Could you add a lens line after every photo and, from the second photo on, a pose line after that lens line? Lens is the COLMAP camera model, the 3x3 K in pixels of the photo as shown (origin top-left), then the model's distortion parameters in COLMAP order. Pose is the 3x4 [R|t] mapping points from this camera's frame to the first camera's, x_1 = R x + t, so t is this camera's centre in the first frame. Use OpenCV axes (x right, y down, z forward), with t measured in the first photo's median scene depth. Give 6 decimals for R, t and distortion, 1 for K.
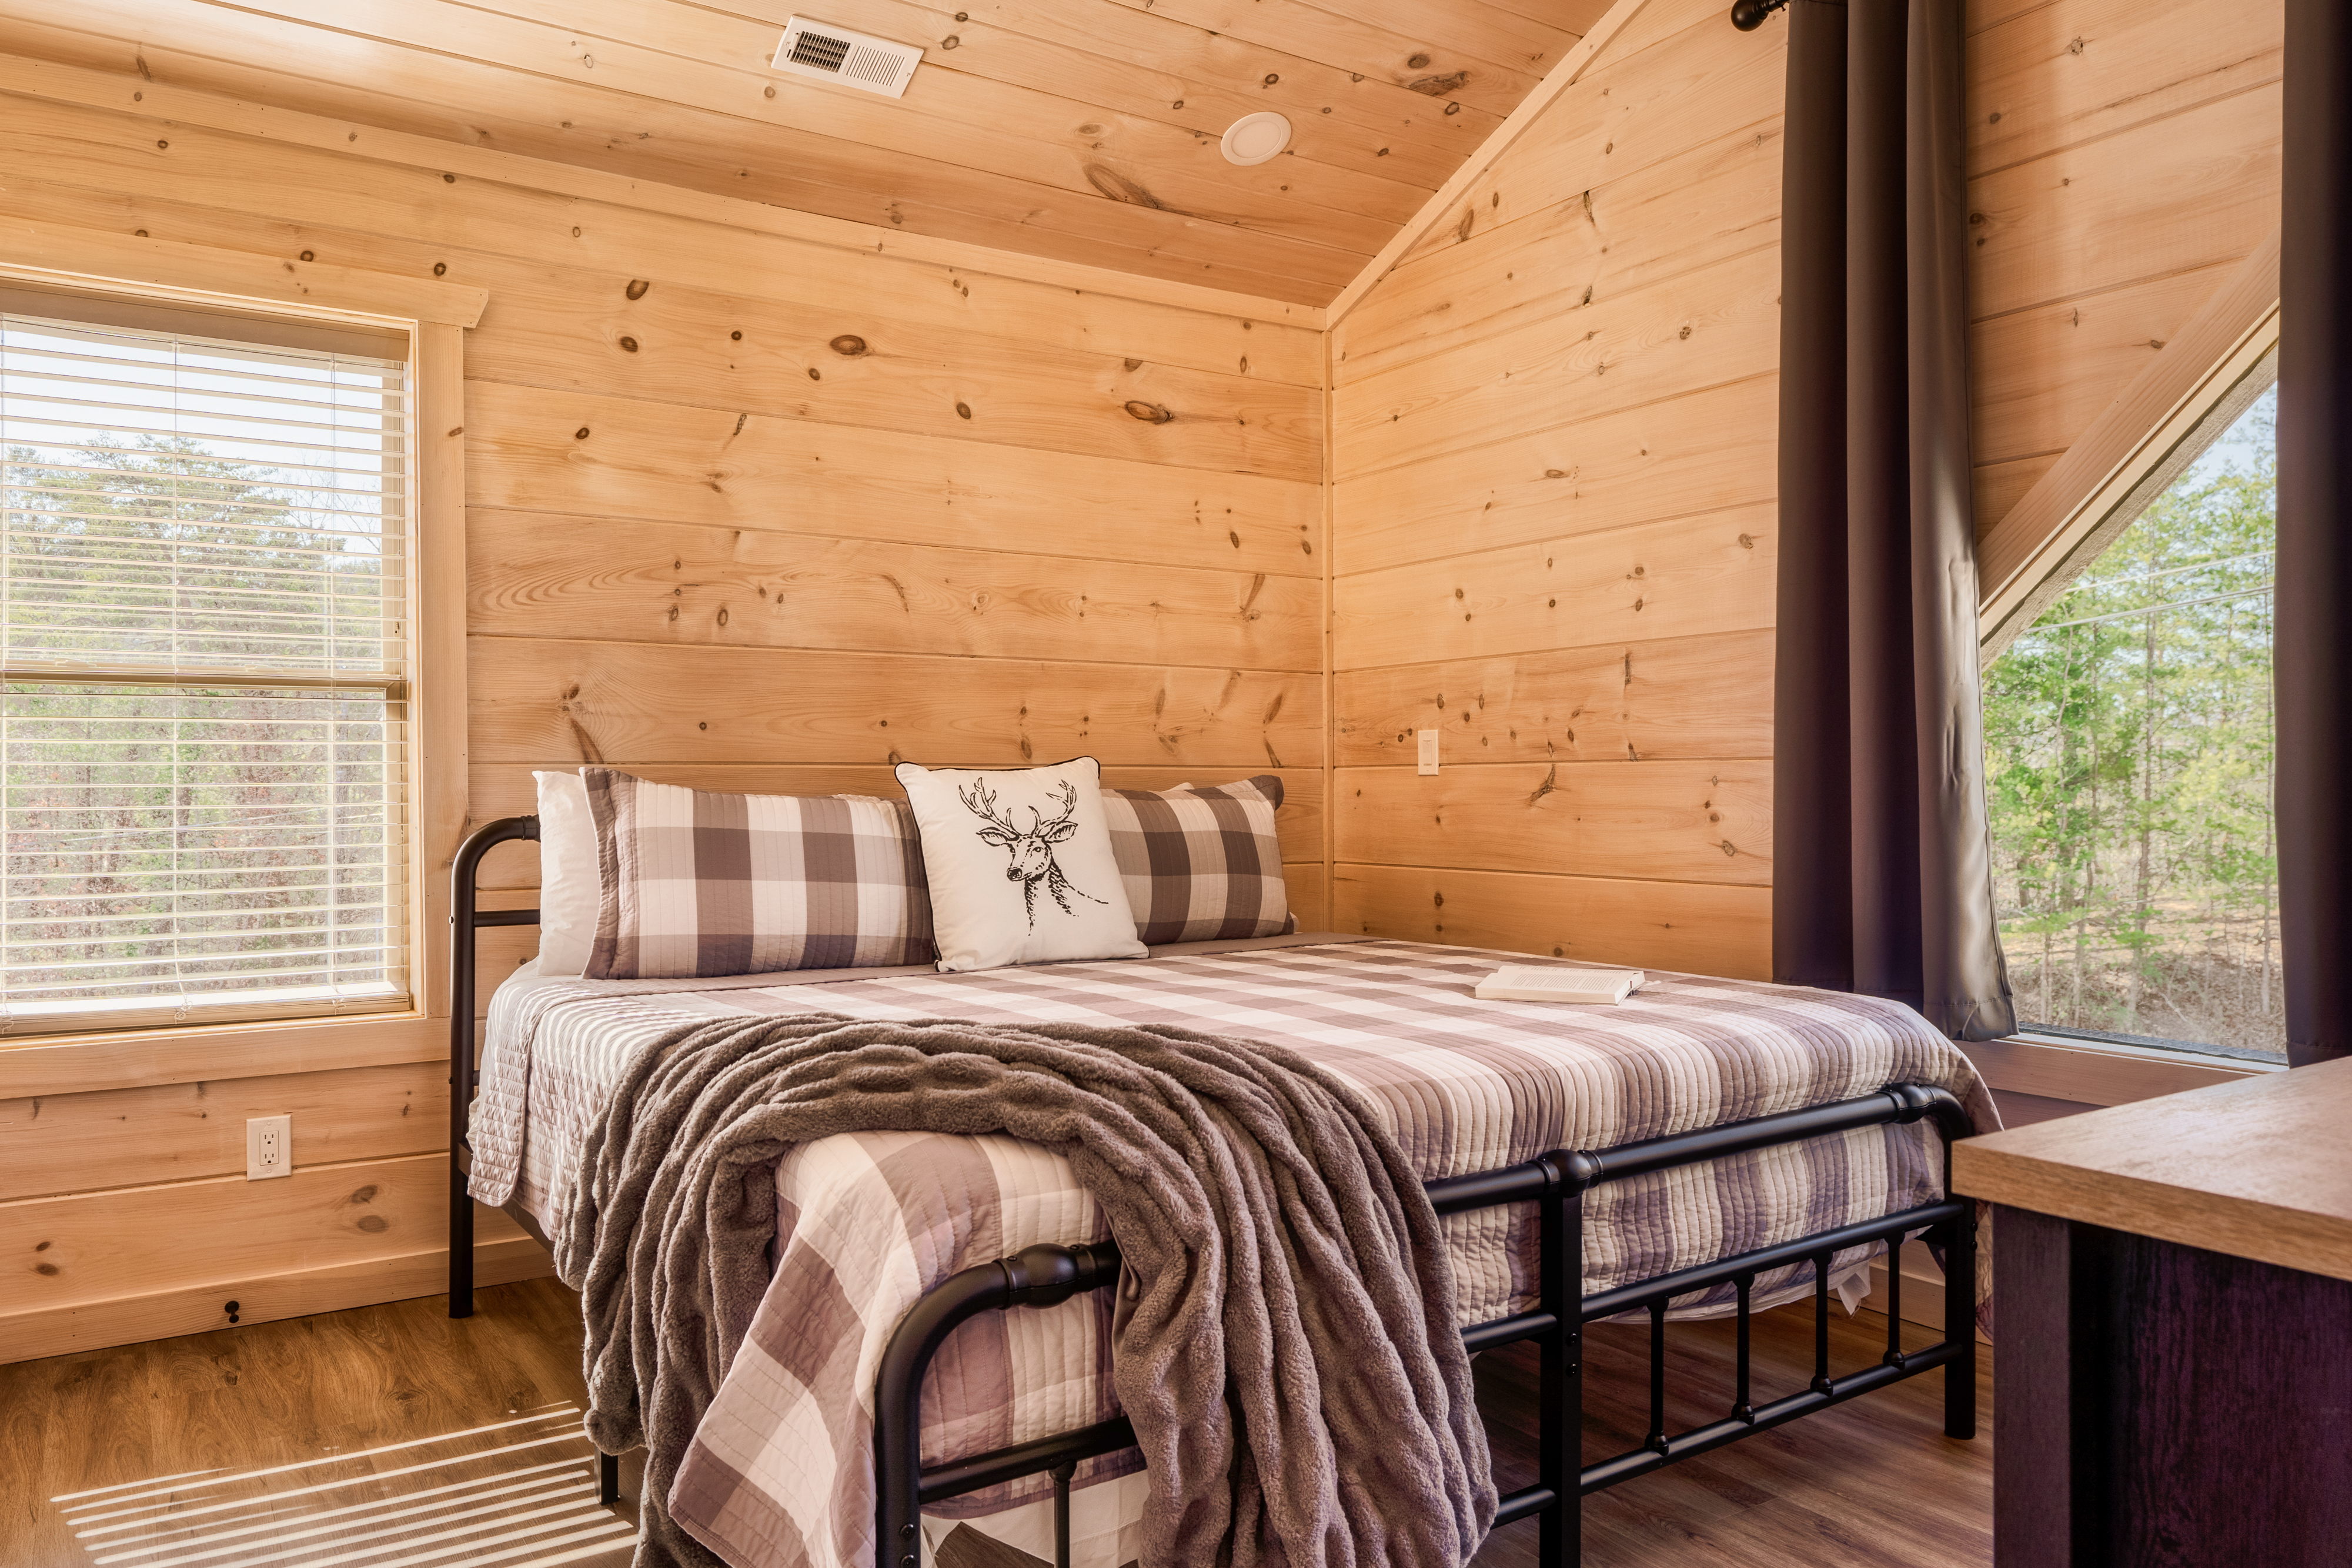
lens RADIAL K [[1622.7, 0, 1130.6], [0, 1622.7, 781.3], [0, 0, 1]] dist [-0.004808, 0.005015]
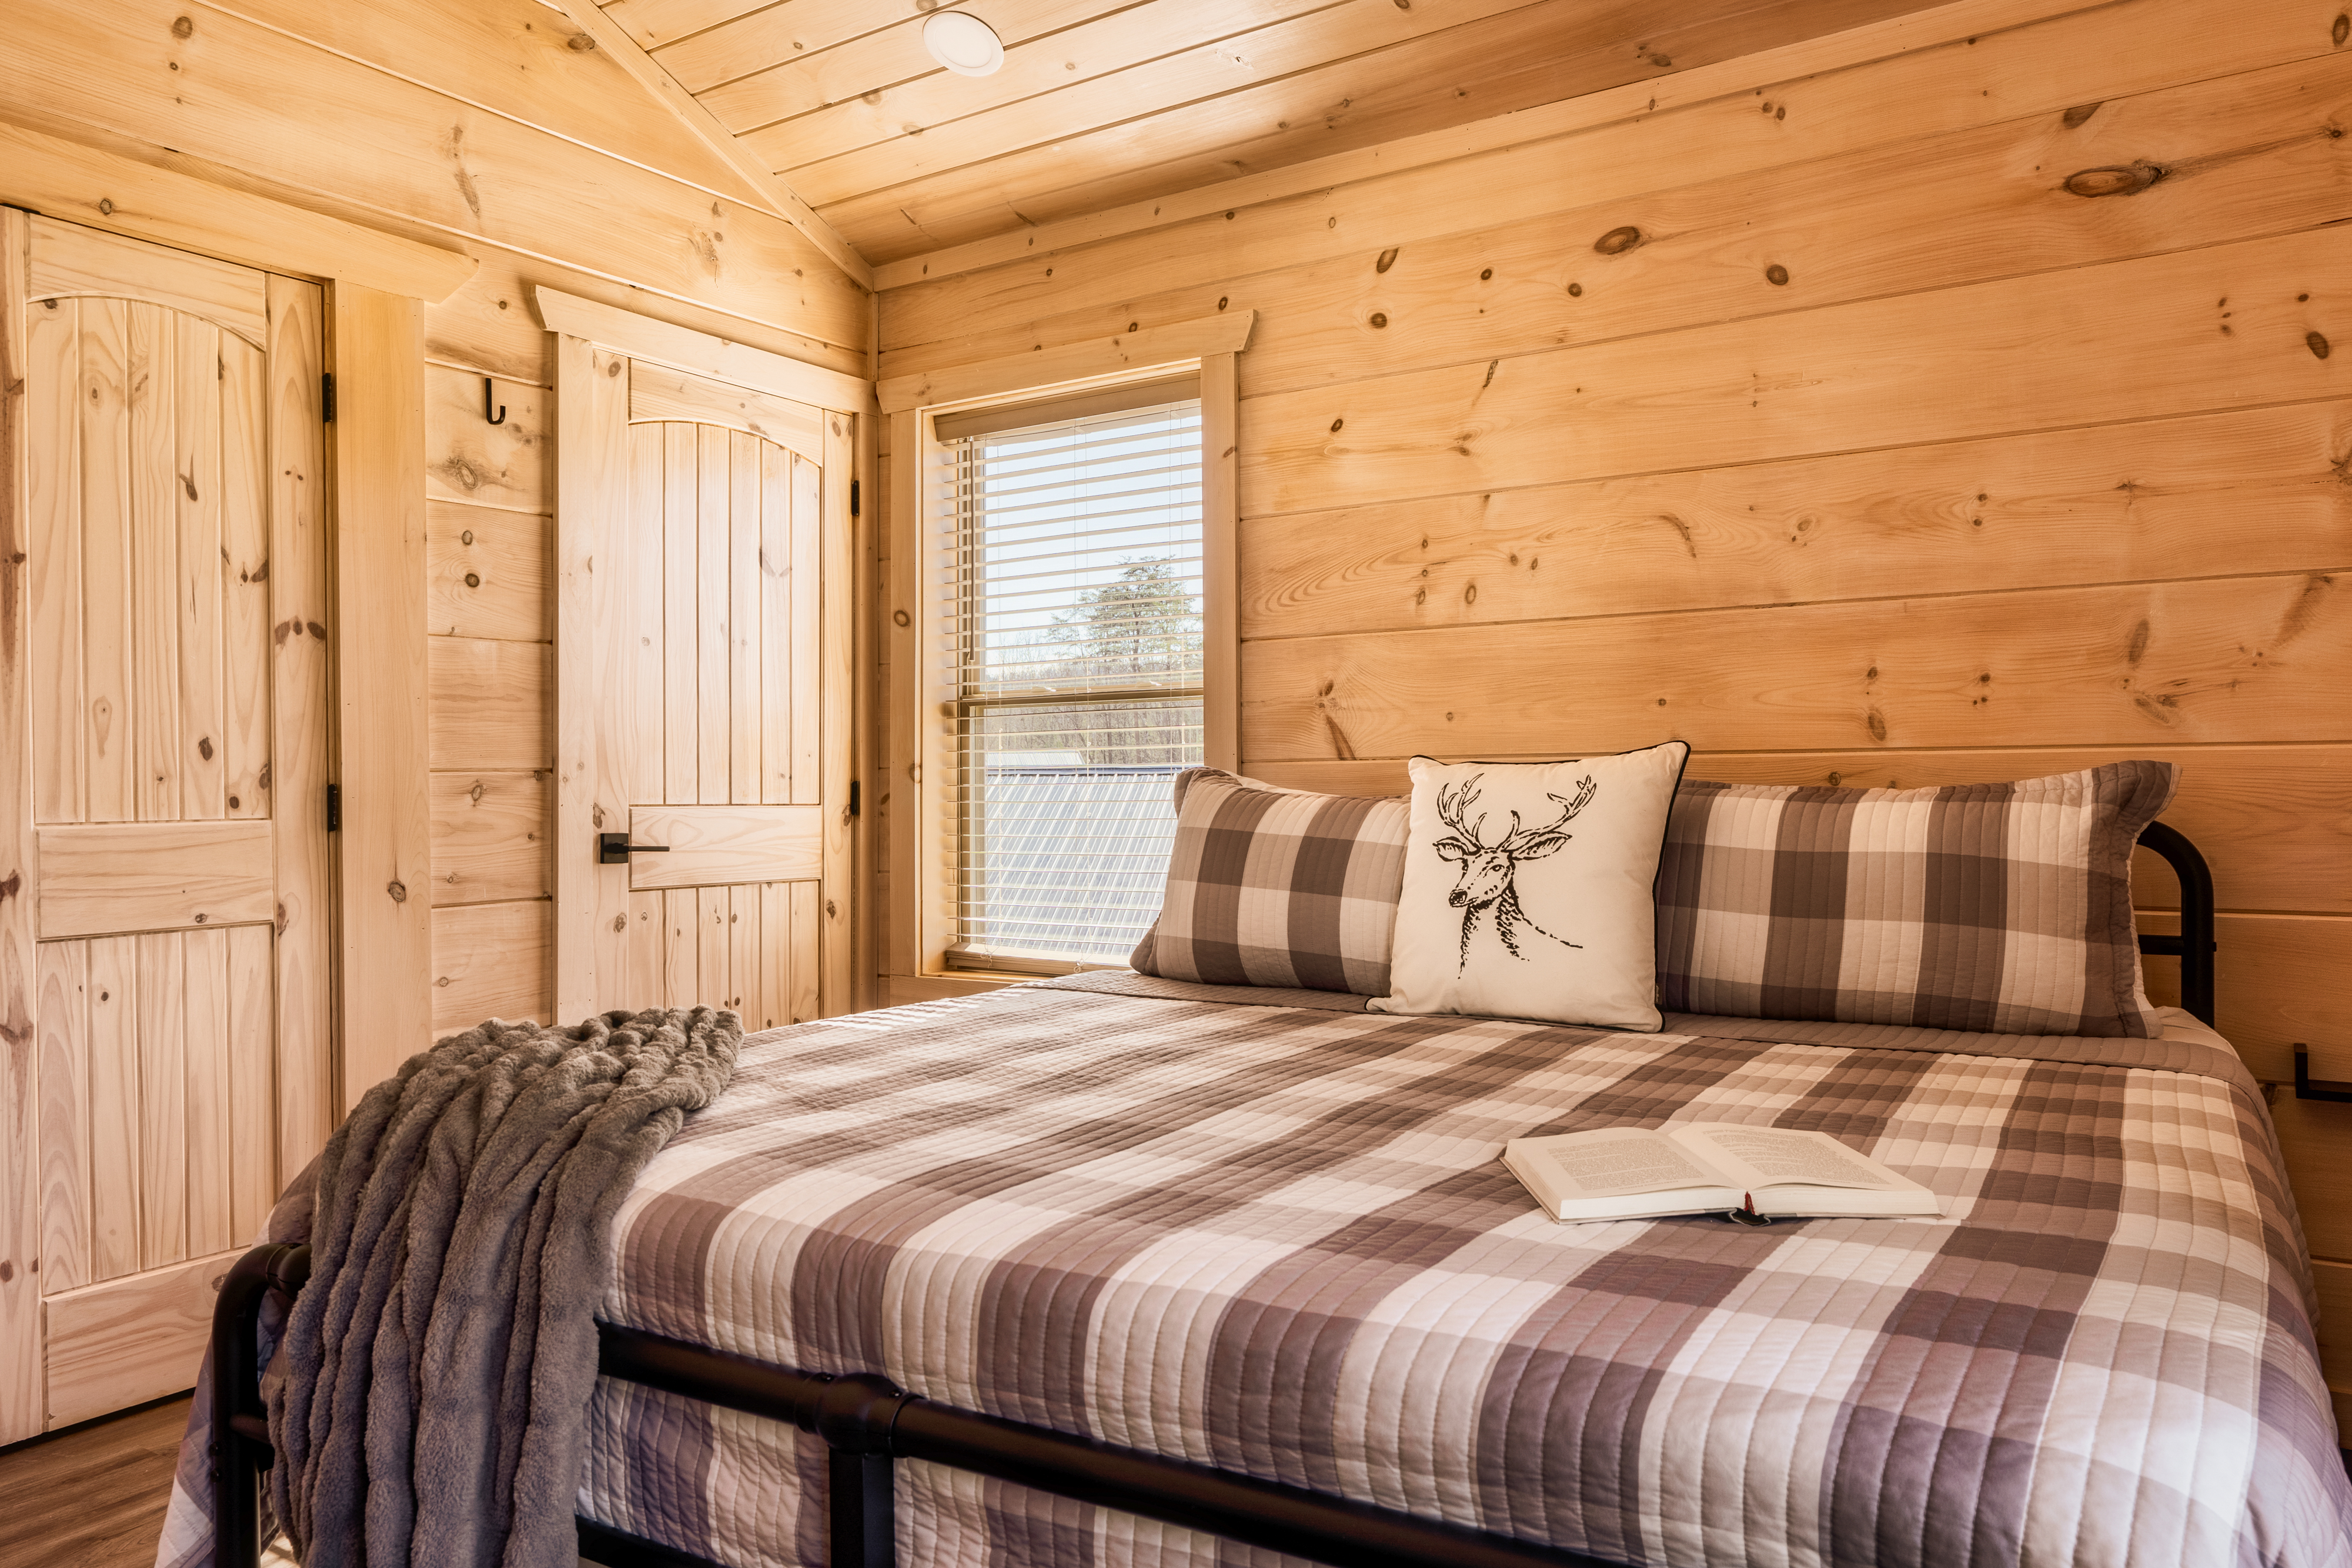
lens RADIAL K [[1622.7, 0, 1174.8], [0, 1622.7, 786.4], [0, 0, 1]] dist [-0.004808, 0.005015]
pose [[0.423375, 0.000955, -0.905954, 0.499706], [0.011984, 0.999906, 0.006655, -0.002718], [0.905875, -0.013674, 0.423324, 0.476241]]
